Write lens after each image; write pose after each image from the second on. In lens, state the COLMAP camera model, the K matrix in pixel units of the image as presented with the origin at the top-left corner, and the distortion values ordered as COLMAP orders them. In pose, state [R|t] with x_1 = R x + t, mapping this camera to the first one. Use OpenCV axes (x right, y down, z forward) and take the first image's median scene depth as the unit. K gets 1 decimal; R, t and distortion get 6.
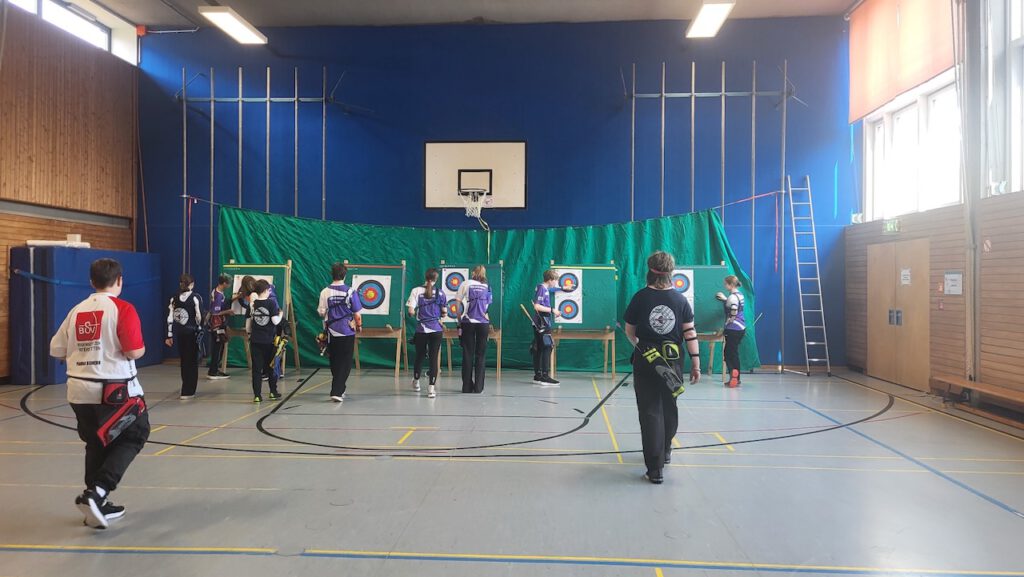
lens RADIAL K [[771.9, 0, 511.4], [0, 771.9, 273.1], [0, 0, 1]] dist [0.041182, -0.017739]
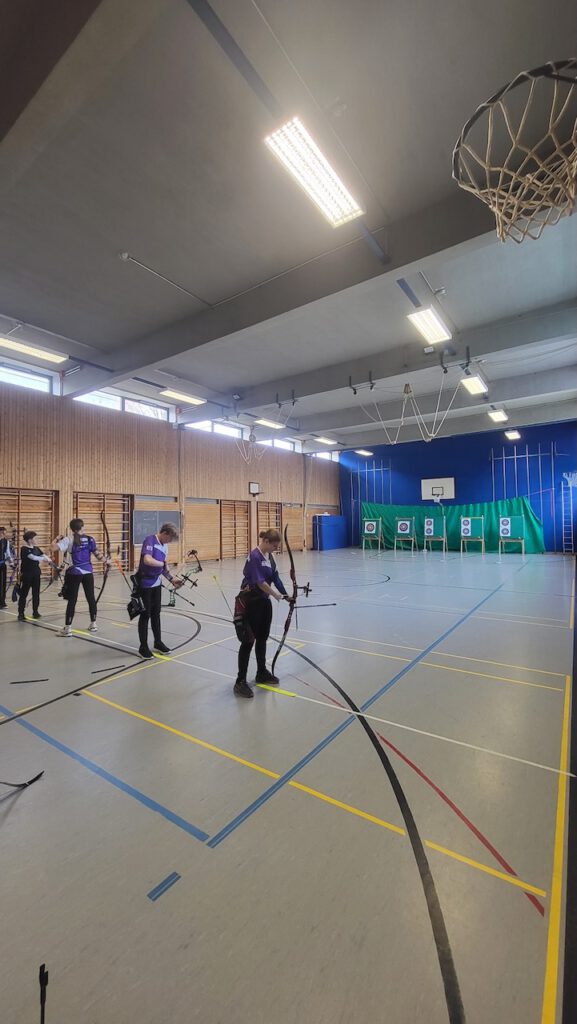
lens RADIAL K [[402.6, 0, 289.1], [0, 402.6, 506.8], [0, 0, 1]] dist [-0.001789, -0.000591]
pose [[0.851893, -0.034416, -0.522584, 0.293358], [0.021125, 0.999284, -0.031374, -0.015368], [0.523290, 0.015688, 0.852010, -0.715330]]
